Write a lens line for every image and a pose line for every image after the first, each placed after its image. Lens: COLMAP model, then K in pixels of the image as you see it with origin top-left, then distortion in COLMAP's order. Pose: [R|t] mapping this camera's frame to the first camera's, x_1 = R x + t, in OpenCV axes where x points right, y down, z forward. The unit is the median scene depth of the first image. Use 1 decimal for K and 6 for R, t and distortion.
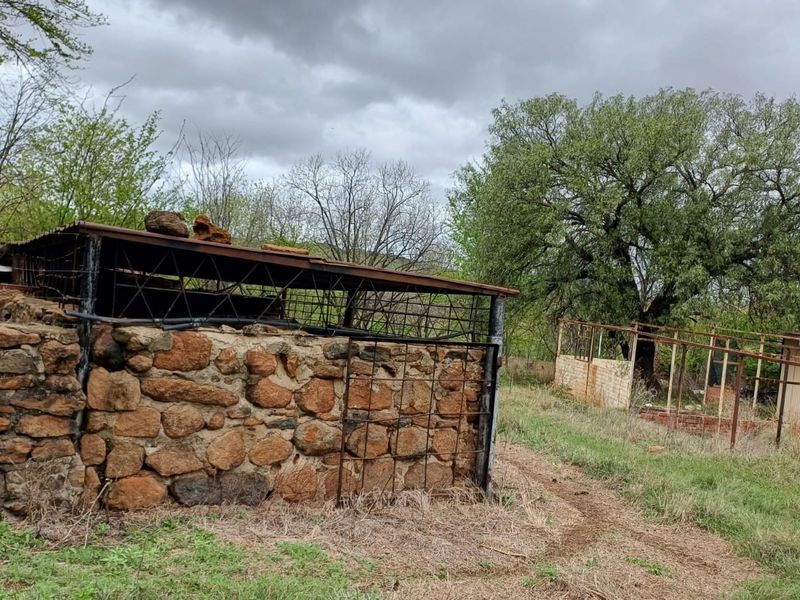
lens RADIAL K [[779.3, 0, 379.1], [0, 779.3, 316.0], [0, 0, 1]] dist [0.063789, 0.000000]
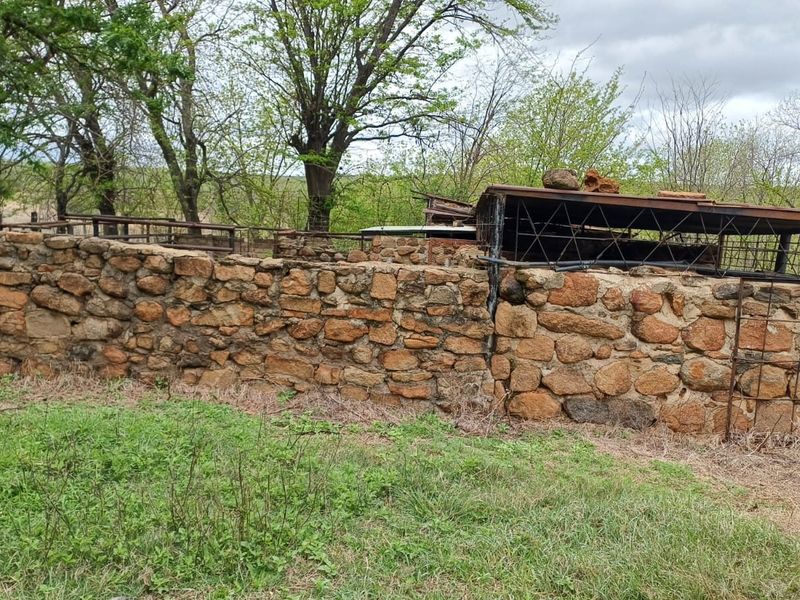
lens RADIAL K [[779.3, 0, 386.3], [0, 779.3, 321.9], [0, 0, 1]] dist [0.063789, 0.000000]
pose [[0.835475, 0.026346, -0.548897, 0.144070], [0.007479, 0.998212, 0.059295, 0.020422], [0.549478, -0.053645, 0.833784, -0.112454]]
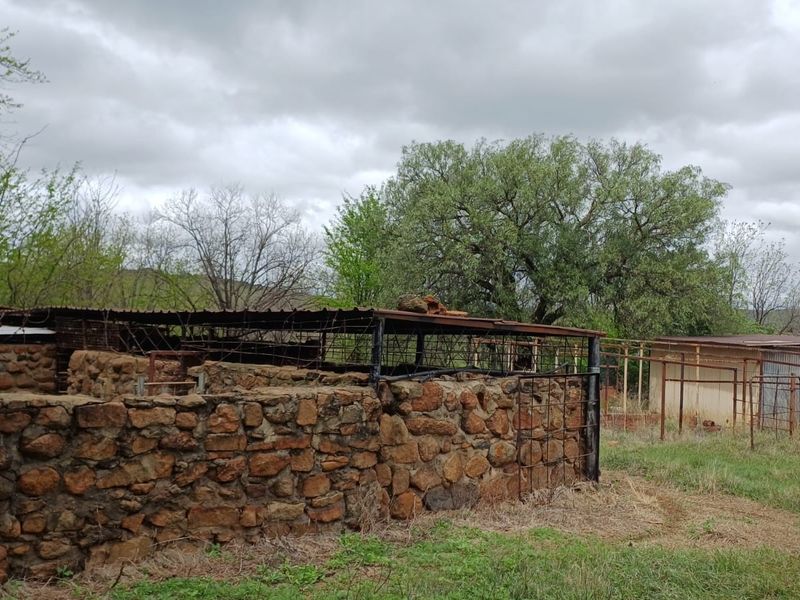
lens RADIAL K [[779.3, 0, 385.6], [0, 779.3, 297.0], [0, 0, 1]] dist [0.063789, 0.000000]
pose [[0.974583, -0.052924, 0.217684, -0.562173], [0.063521, 0.997098, -0.041968, -0.069897], [-0.214831, 0.054729, 0.975117, -0.289607]]
